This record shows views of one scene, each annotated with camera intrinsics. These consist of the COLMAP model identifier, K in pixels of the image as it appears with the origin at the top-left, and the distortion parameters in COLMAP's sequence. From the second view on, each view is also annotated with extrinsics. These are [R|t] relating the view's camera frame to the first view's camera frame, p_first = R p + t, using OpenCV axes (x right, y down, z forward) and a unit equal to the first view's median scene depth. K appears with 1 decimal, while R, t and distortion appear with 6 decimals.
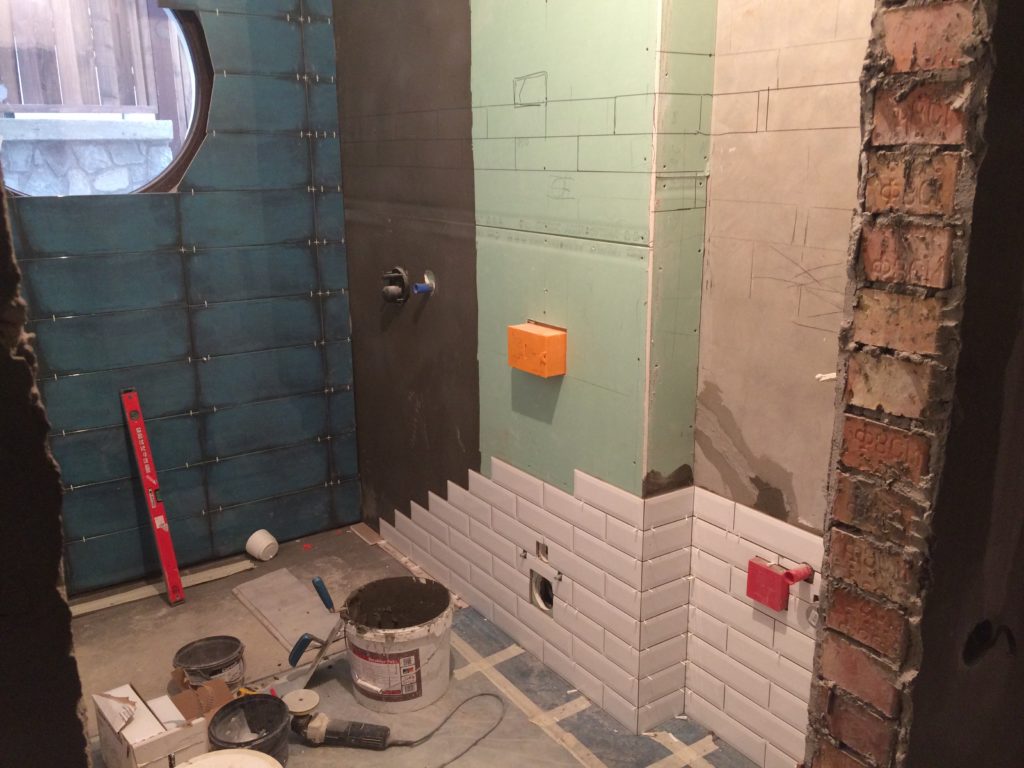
lens RADIAL K [[874.5, 0, 514.7], [0, 874.5, 384.4], [0, 0, 1]] dist [0.082403, -0.115479]
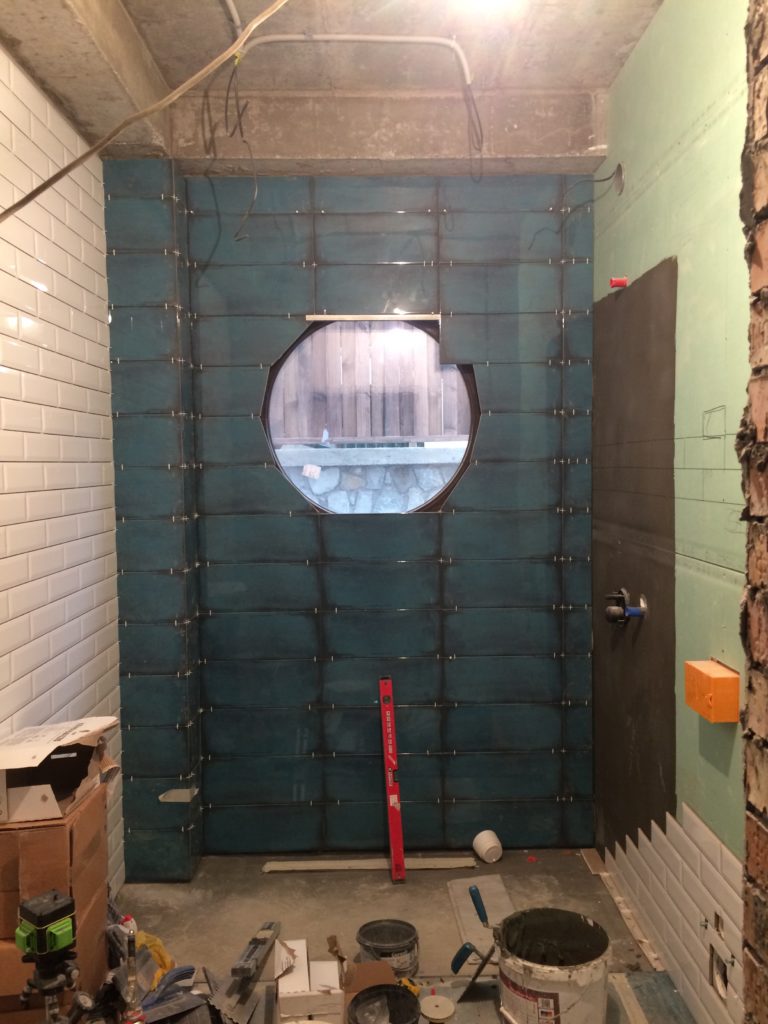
lens RADIAL K [[874.5, 0, 384.5], [0, 874.5, 515.4], [0, 0, 1]] dist [0.082403, -0.115479]
pose [[0.833335, 0.026764, -0.552120, 0.192742], [-0.133062, 0.979169, -0.153370, -0.024673], [0.536514, 0.201274, 0.819537, 0.011141]]
